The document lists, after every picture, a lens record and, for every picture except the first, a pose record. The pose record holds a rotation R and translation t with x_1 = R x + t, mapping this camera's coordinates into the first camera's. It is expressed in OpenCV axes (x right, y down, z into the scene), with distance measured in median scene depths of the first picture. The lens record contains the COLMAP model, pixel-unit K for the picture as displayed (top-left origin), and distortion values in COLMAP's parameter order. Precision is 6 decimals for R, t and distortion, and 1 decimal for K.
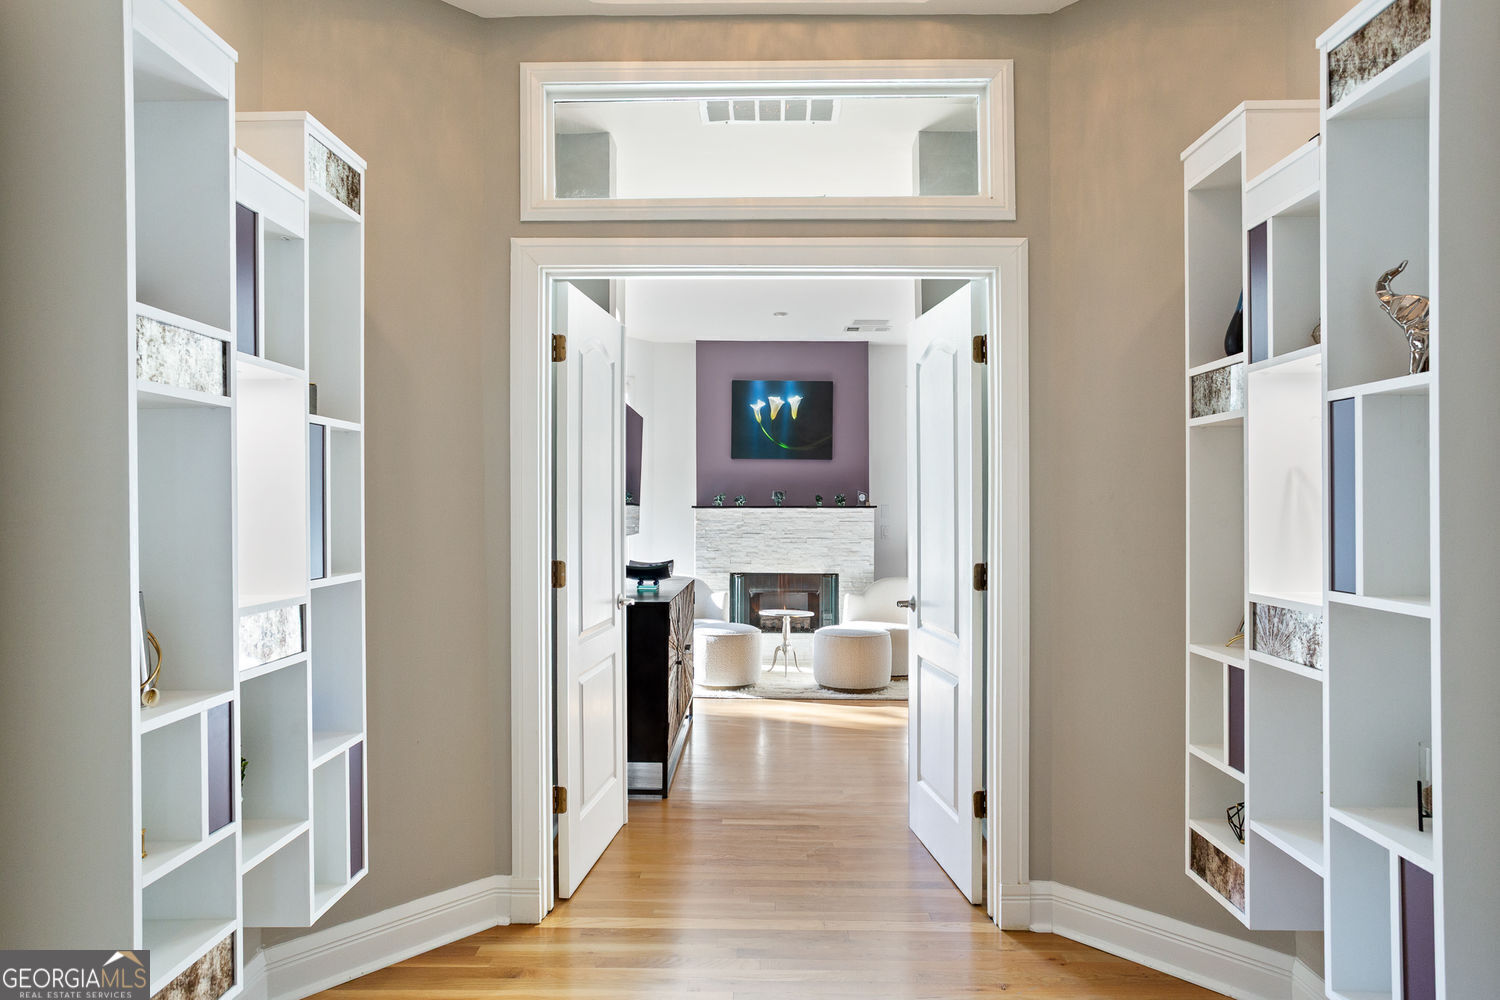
lens RADIAL K [[892.2, 0, 750.0], [0, 892.2, 500.0], [0, 0, 1]] dist [-0.001176, -0.000025]
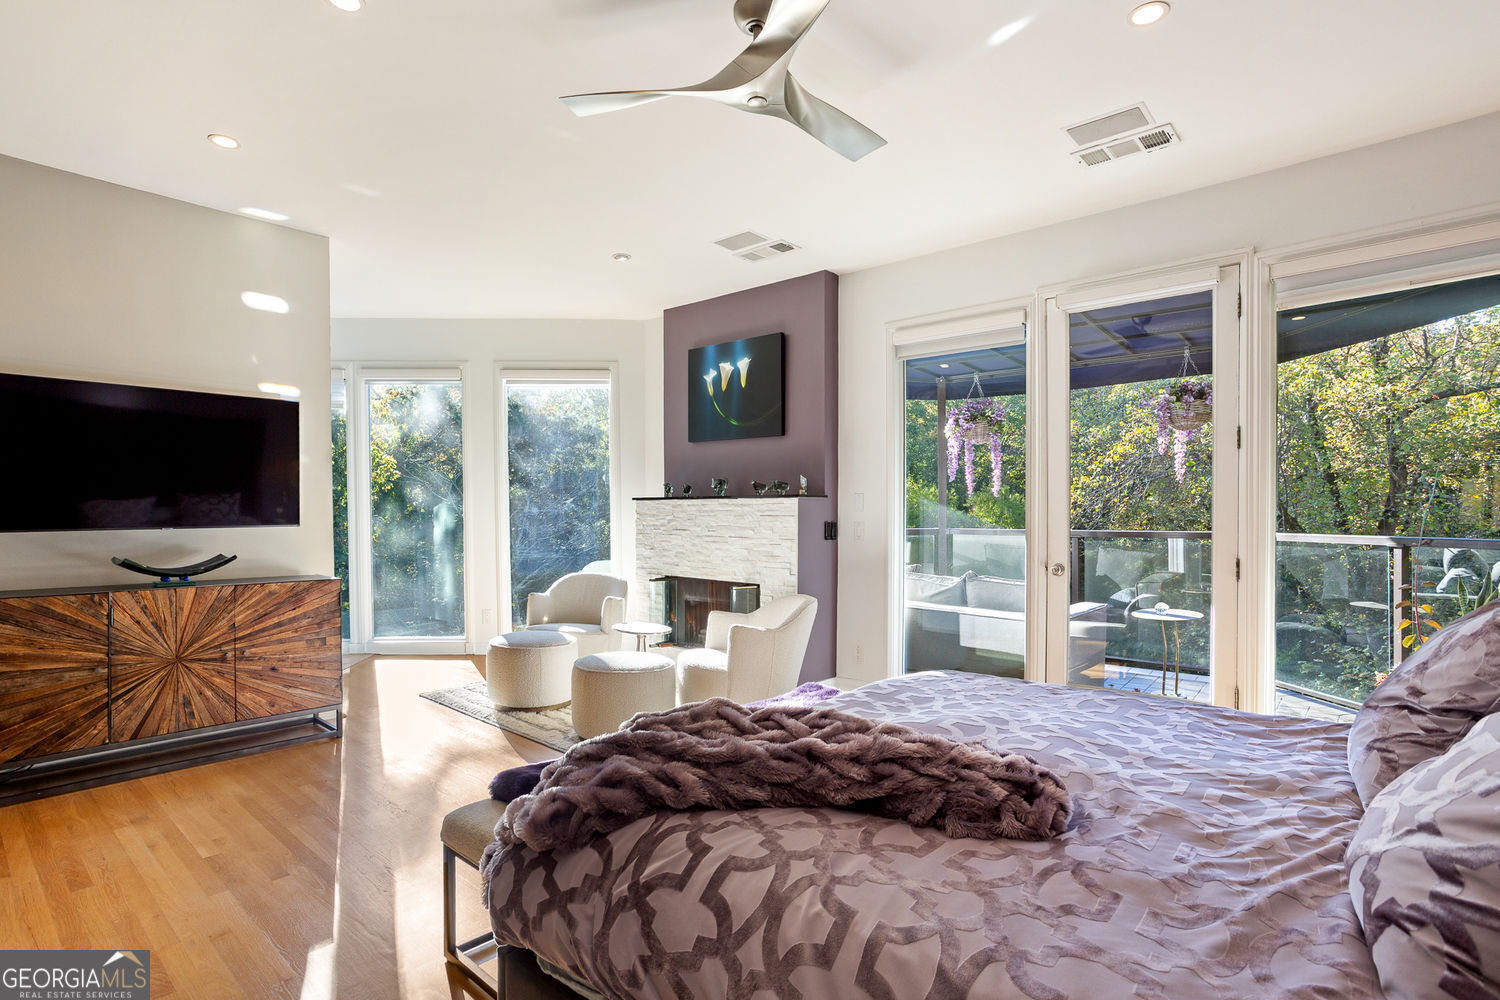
lens RADIAL K [[731.4, 0, 750.0], [0, 731.4, 500.0], [0, 0, 1]] dist [-0.035887, 0.017200]
pose [[0.763406, -0.008524, -0.645863, 0.480284], [0.013741, 0.999901, 0.003045, 0.008397], [0.645773, -0.011199, 0.763447, 0.506591]]
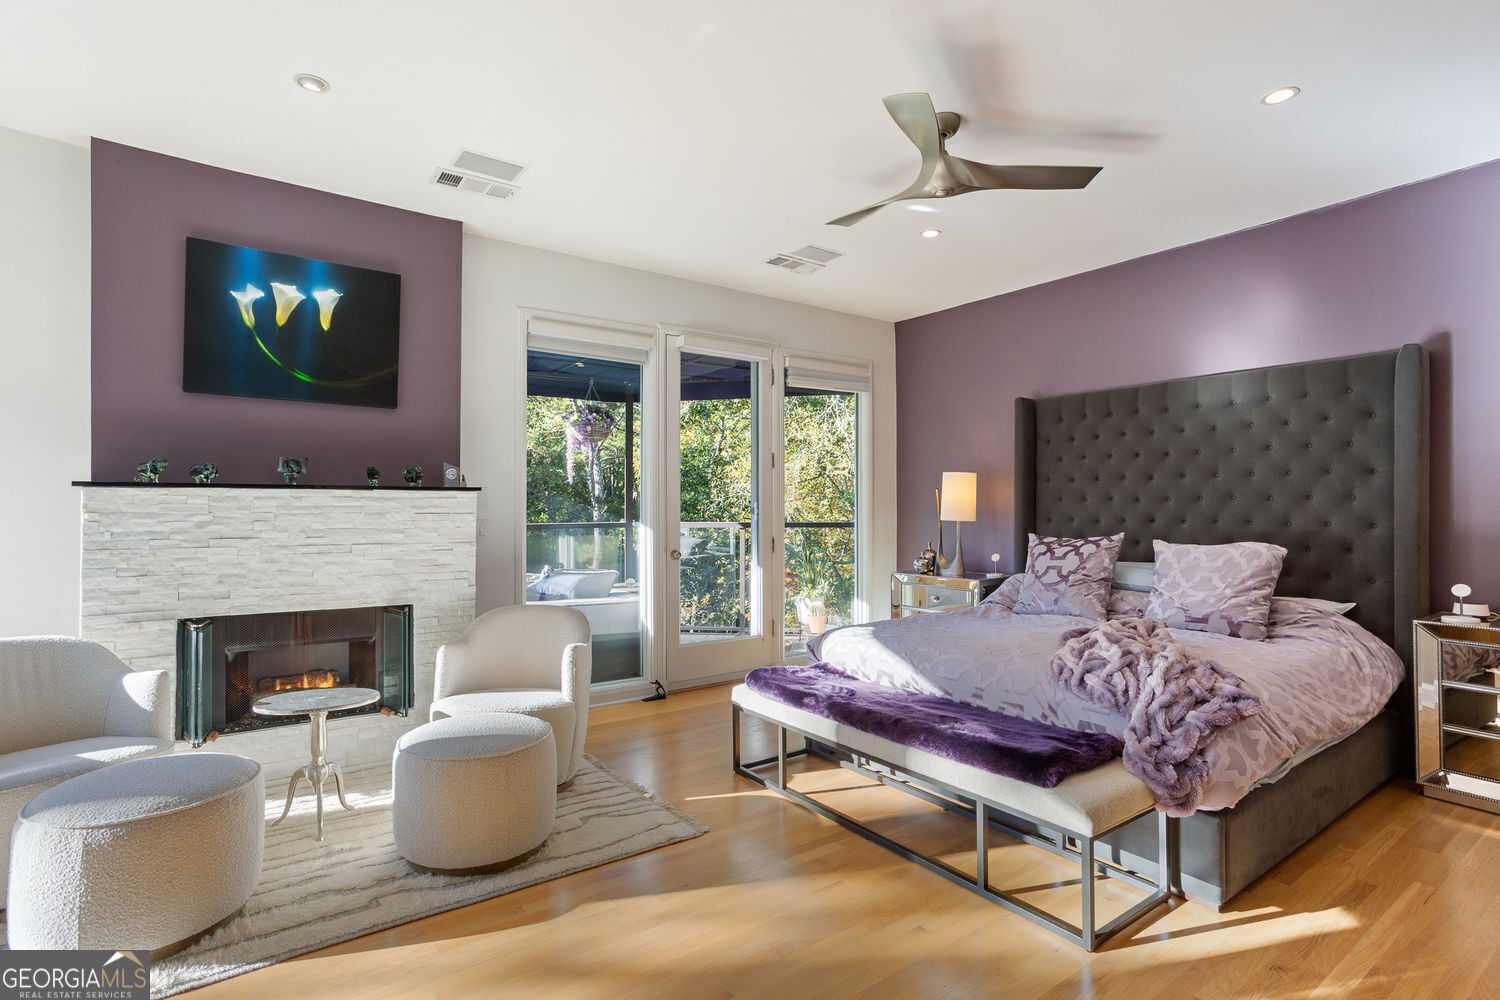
lens RADIAL K [[731.4, 0, 750.0], [0, 731.4, 500.0], [0, 0, 1]] dist [-0.035887, 0.017200]
pose [[0.804942, 0.006870, 0.593314, -0.004080], [-0.011712, 0.999922, 0.004312, 0.010428], [-0.593238, -0.010420, 0.804960, 0.481460]]
